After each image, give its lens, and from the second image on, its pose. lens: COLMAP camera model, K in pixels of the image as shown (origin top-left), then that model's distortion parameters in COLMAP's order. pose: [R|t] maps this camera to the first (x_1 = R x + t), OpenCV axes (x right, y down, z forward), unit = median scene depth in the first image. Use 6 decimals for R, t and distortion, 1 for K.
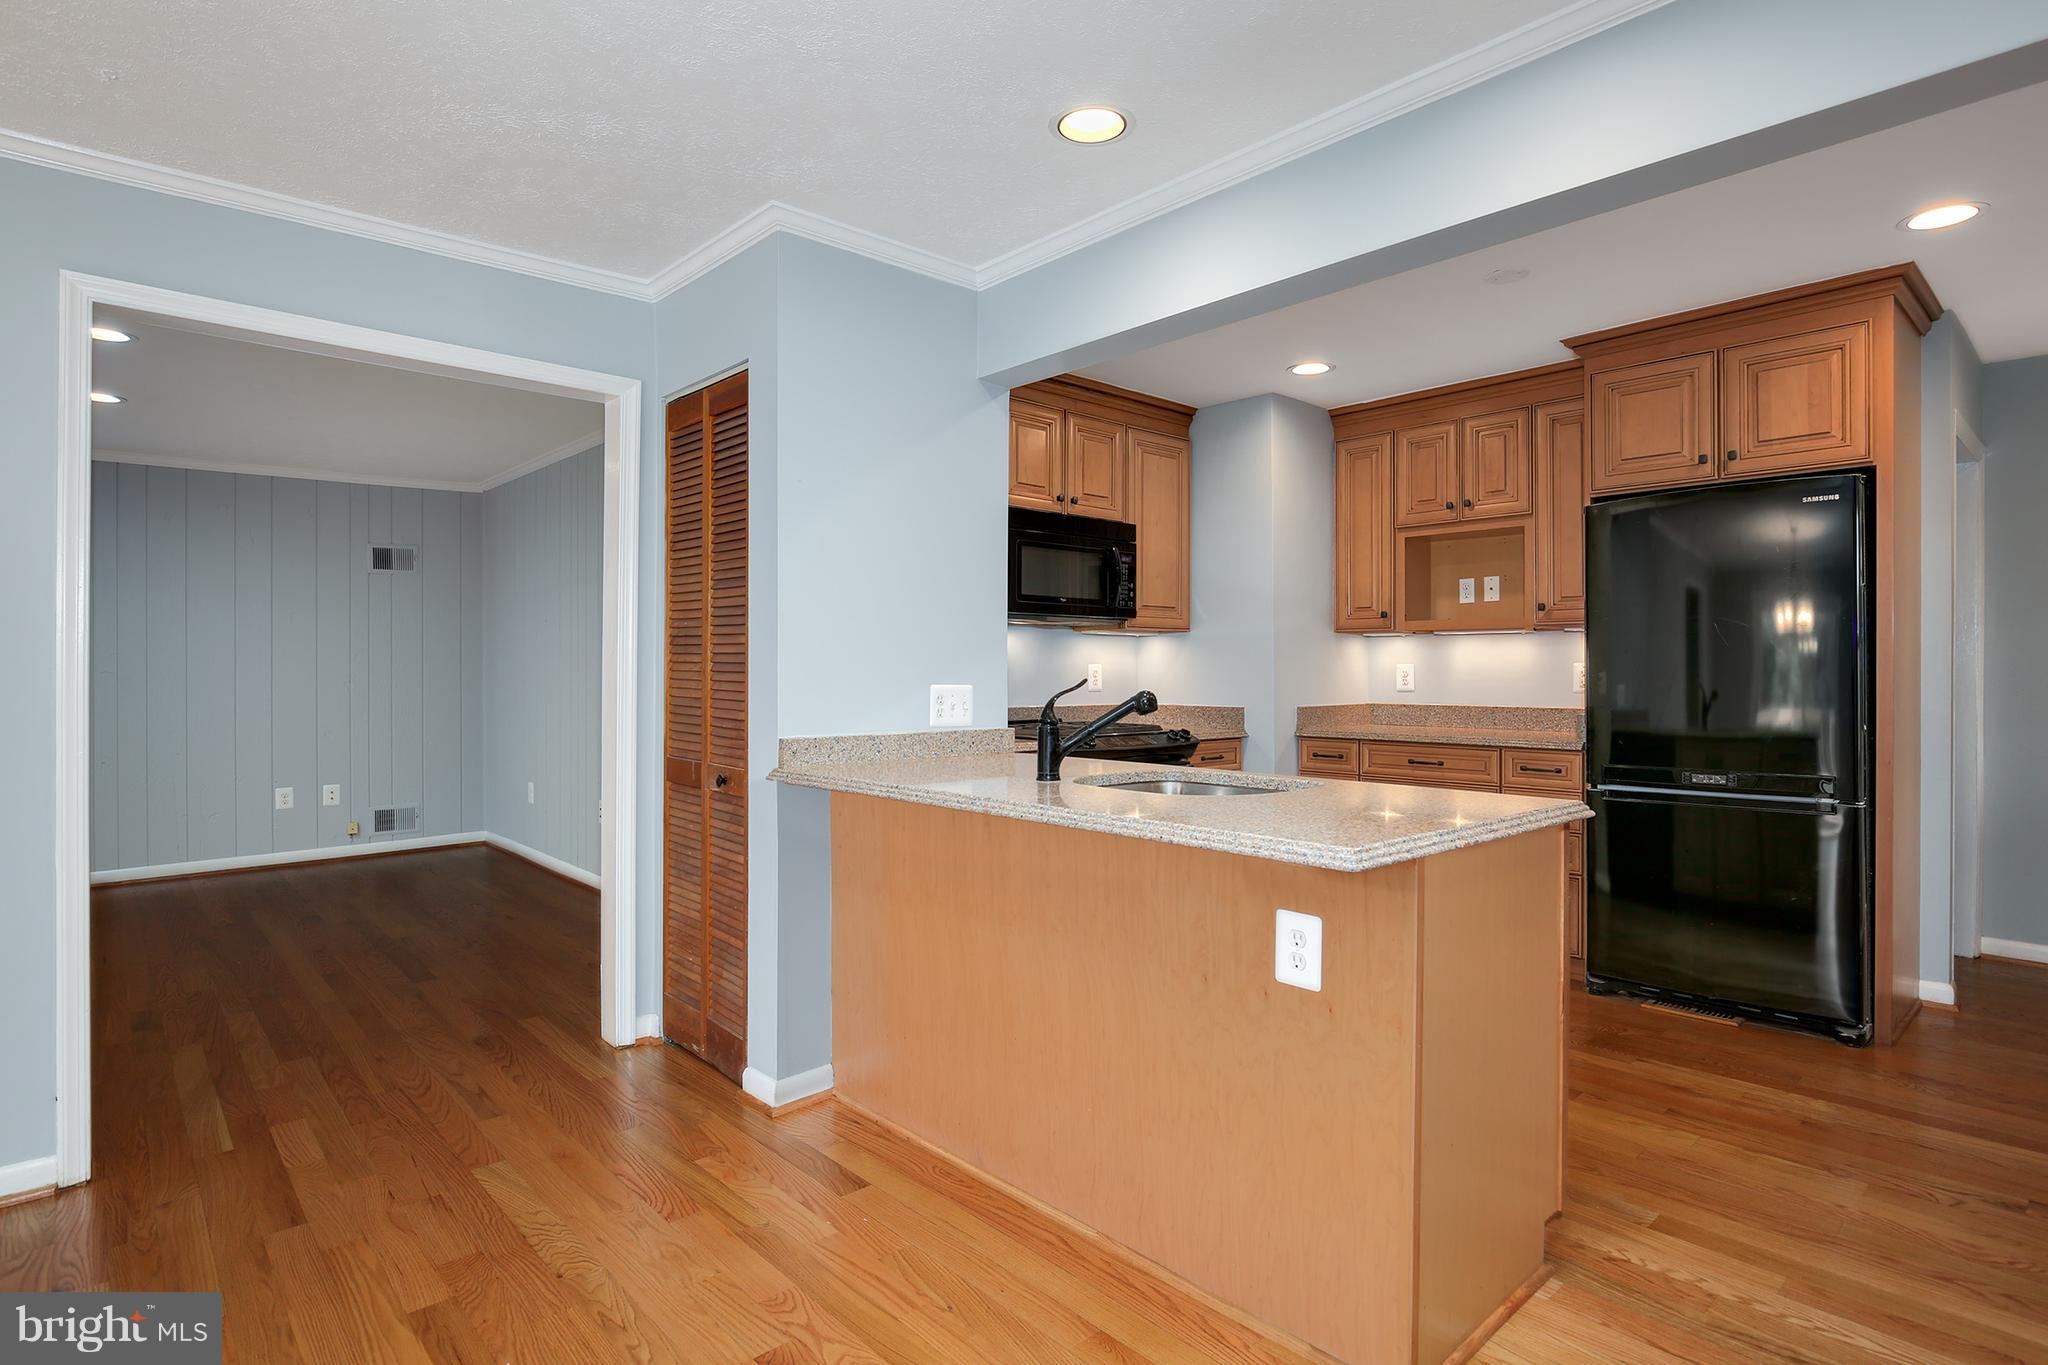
lens RADIAL K [[1044.7, 0, 1023.7], [0, 1044.7, 675.7], [0, 0, 1]] dist [-0.007326, -0.006120]
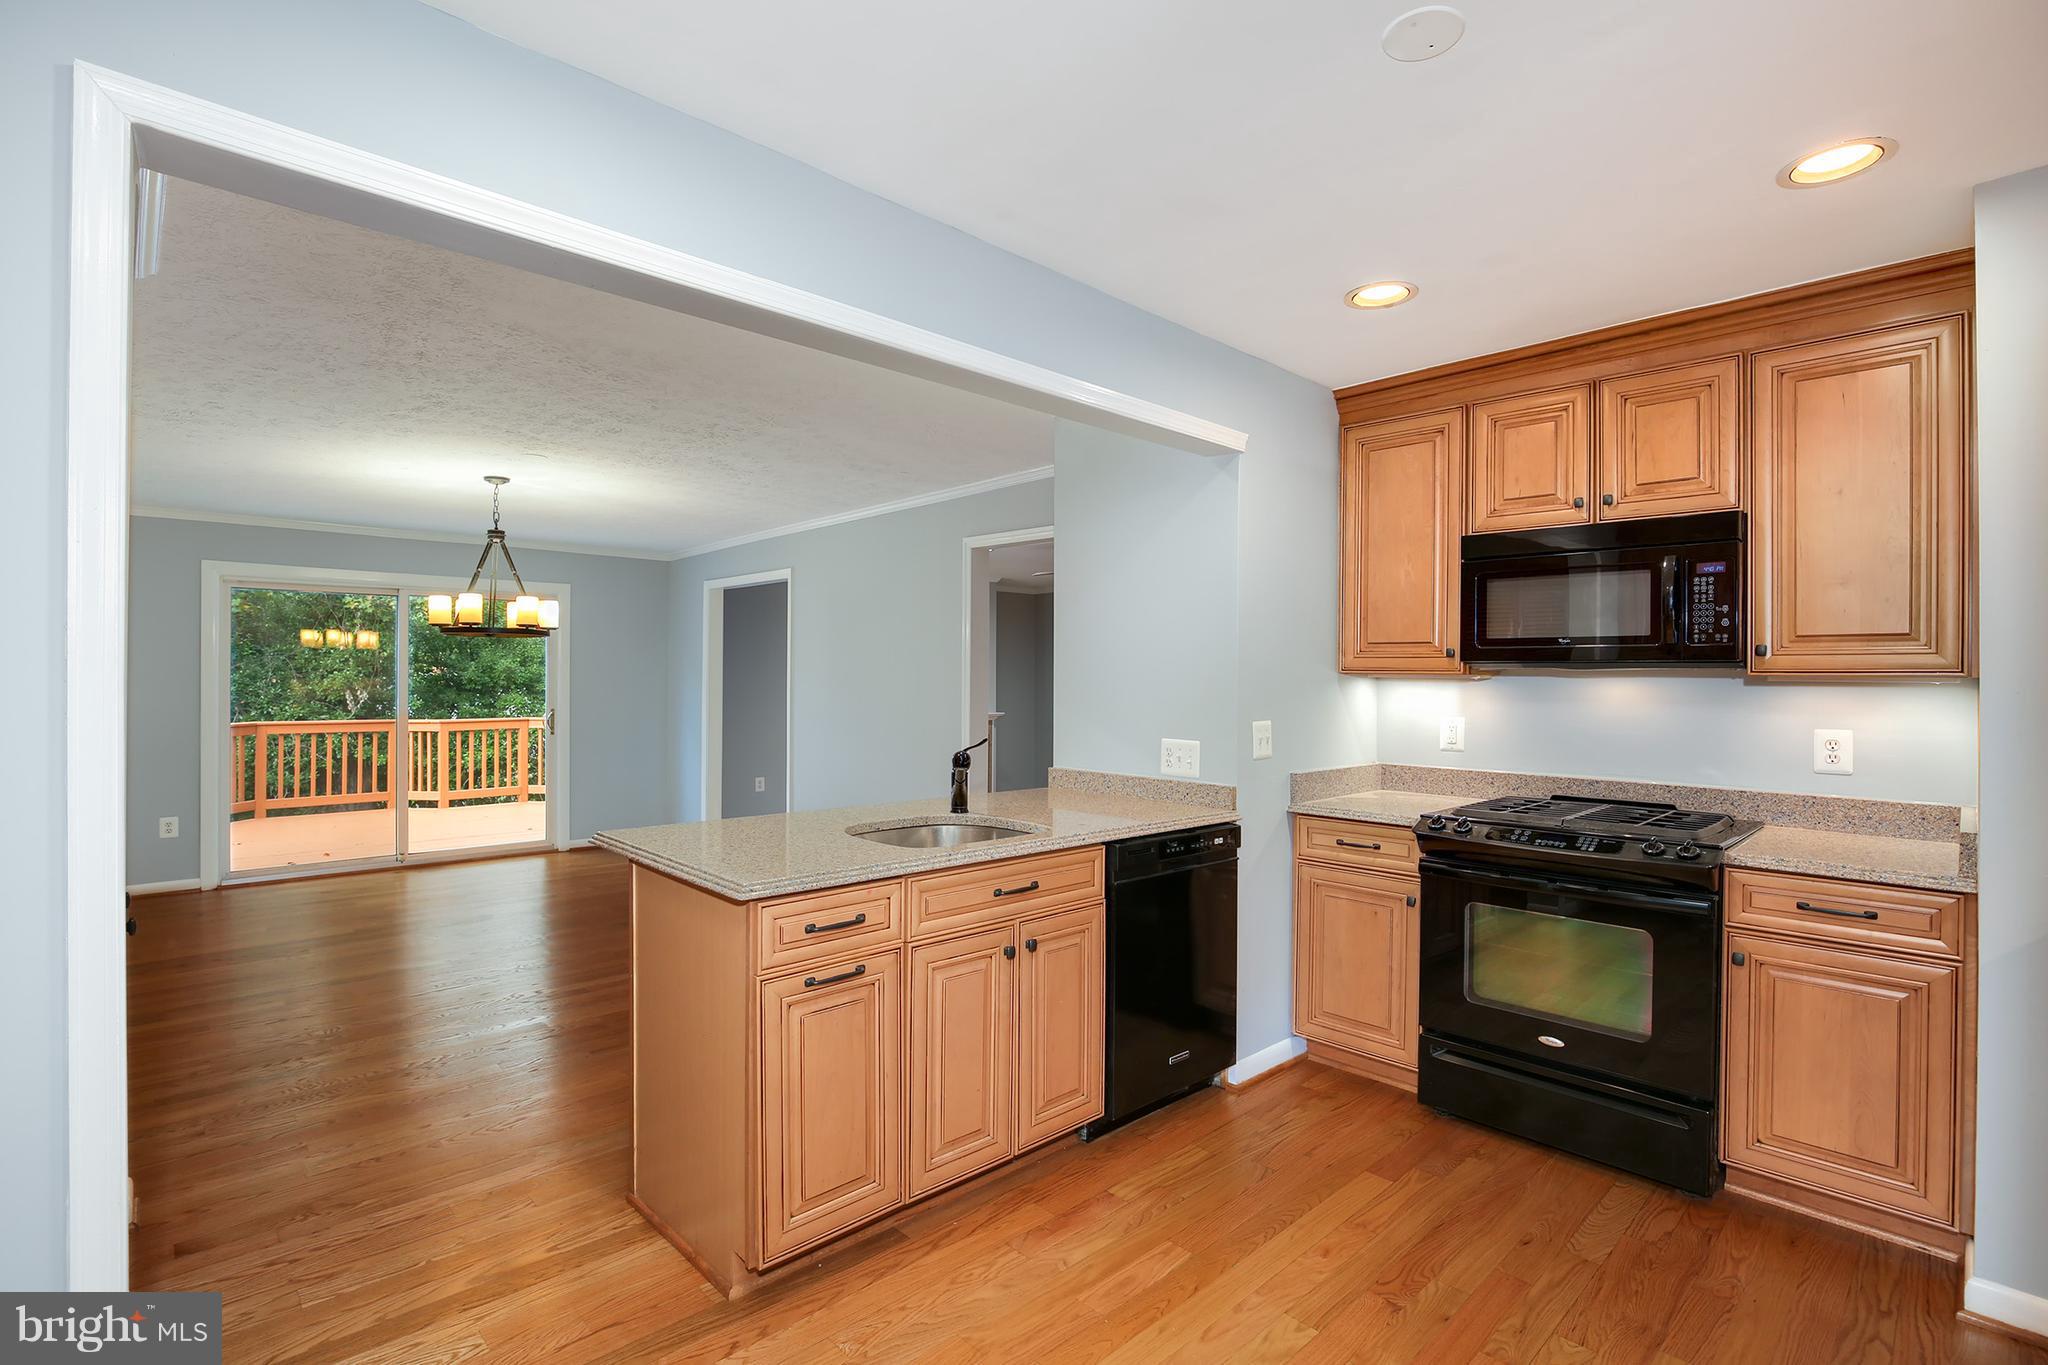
lens RADIAL K [[965.0, 0, 1040.2], [0, 965.0, 684.4], [0, 0, 1]] dist [-0.032302, 0.004610]
pose [[0.039173, 0.008243, -0.999198, 0.691827], [-0.012928, 0.999886, 0.007742, -0.040832], [0.999149, 0.012615, 0.039275, 0.584964]]
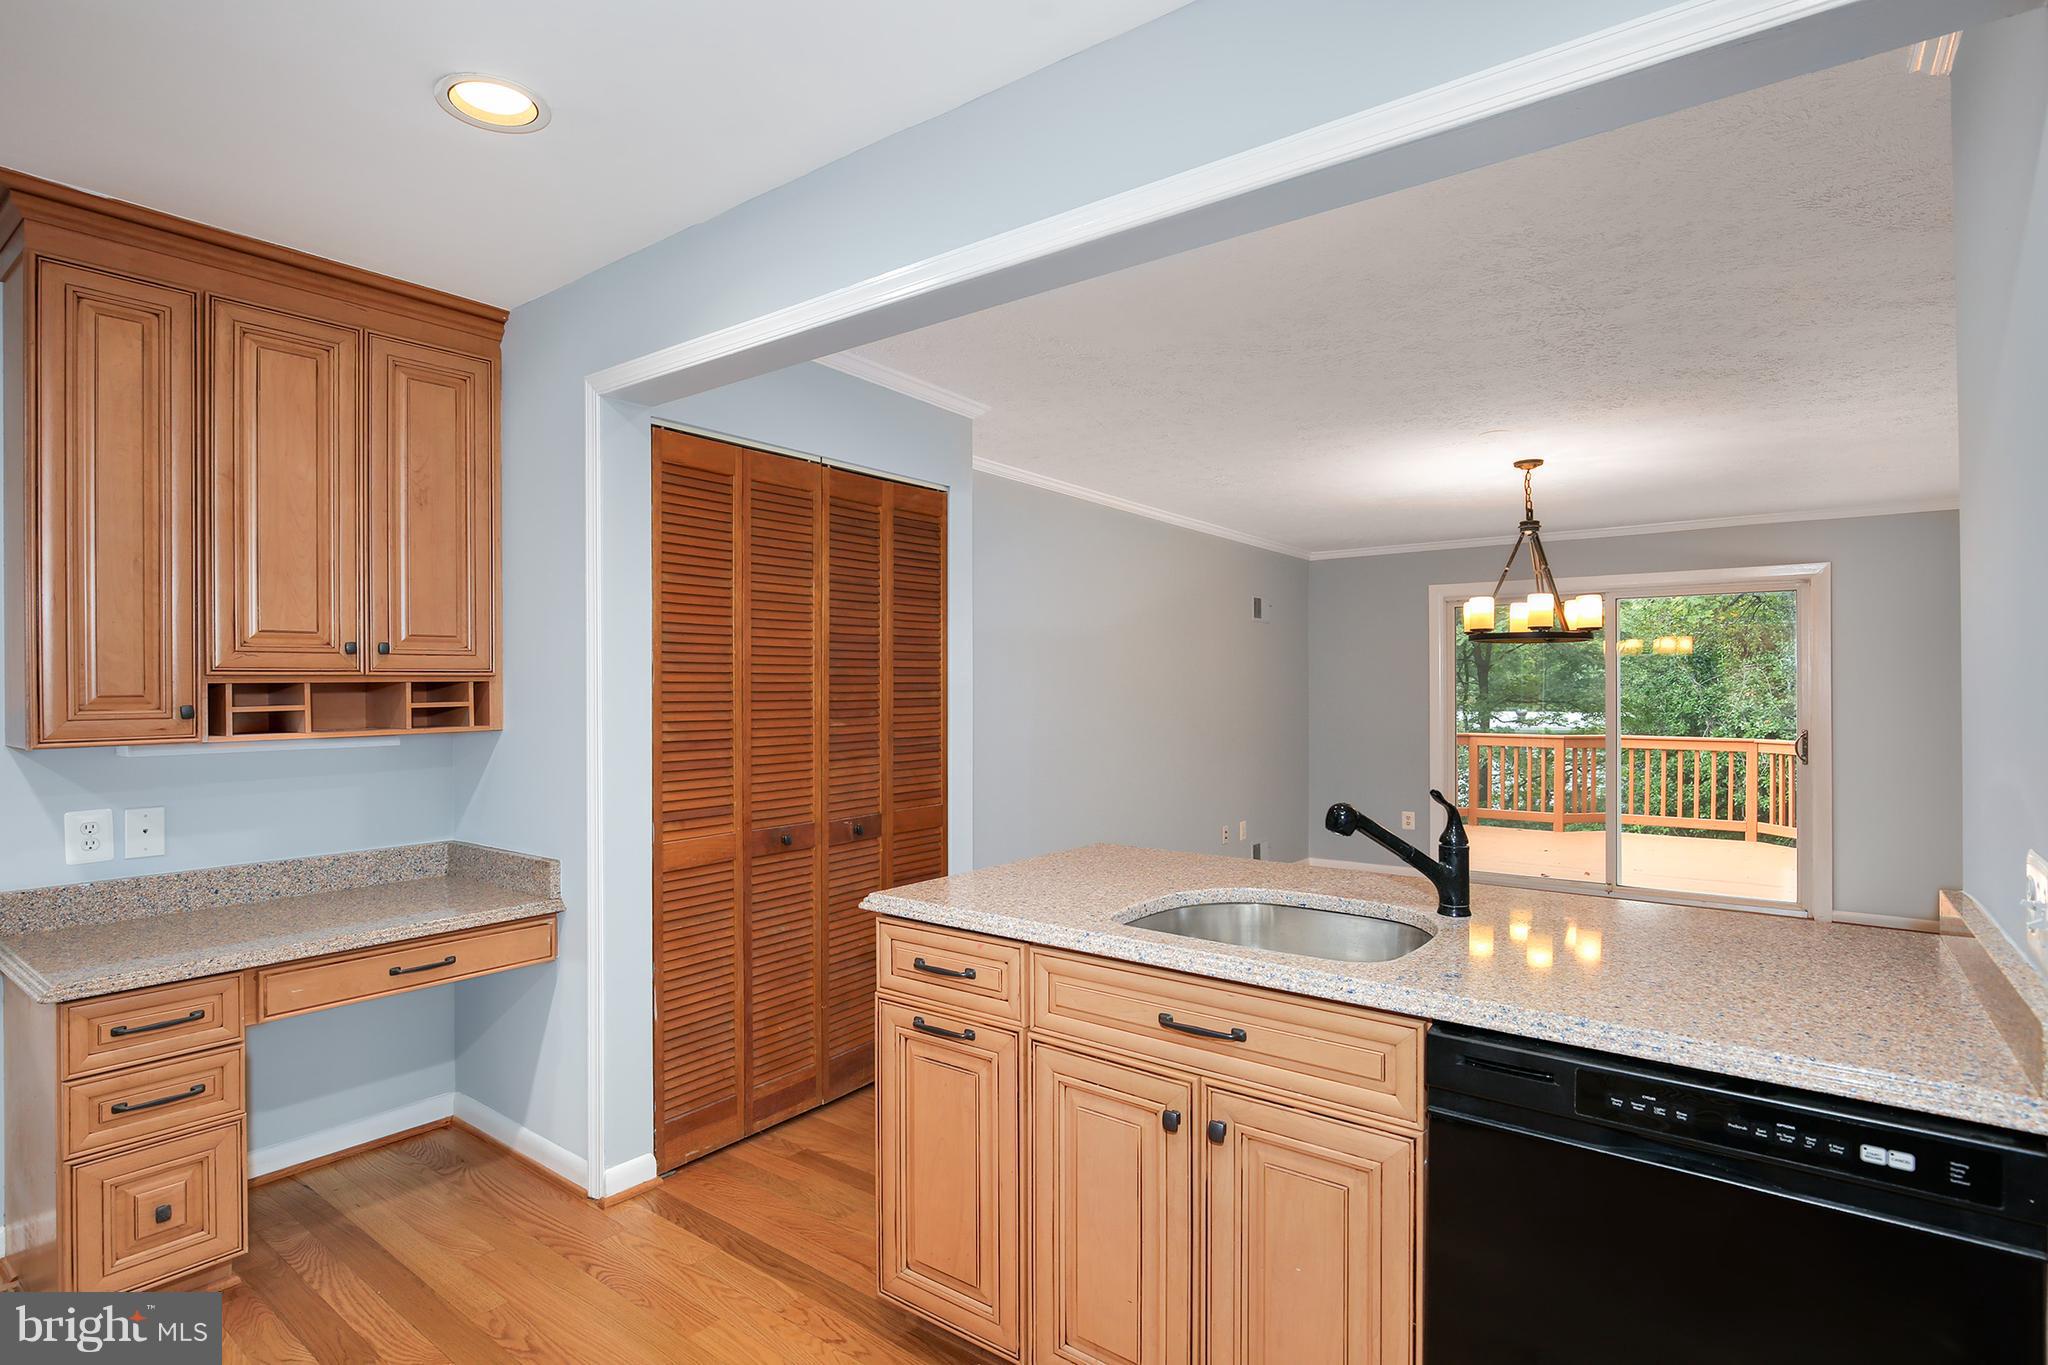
lens RADIAL K [[1044.7, 0, 1006.9], [0, 1044.7, 688.9], [0, 0, 1]] dist [-0.007326, -0.006120]
pose [[-0.983677, 0.000251, -0.179944, 0.279403], [-0.001718, 0.999940, 0.010790, -0.042795], [0.179936, 0.010923, -0.983618, 0.940250]]
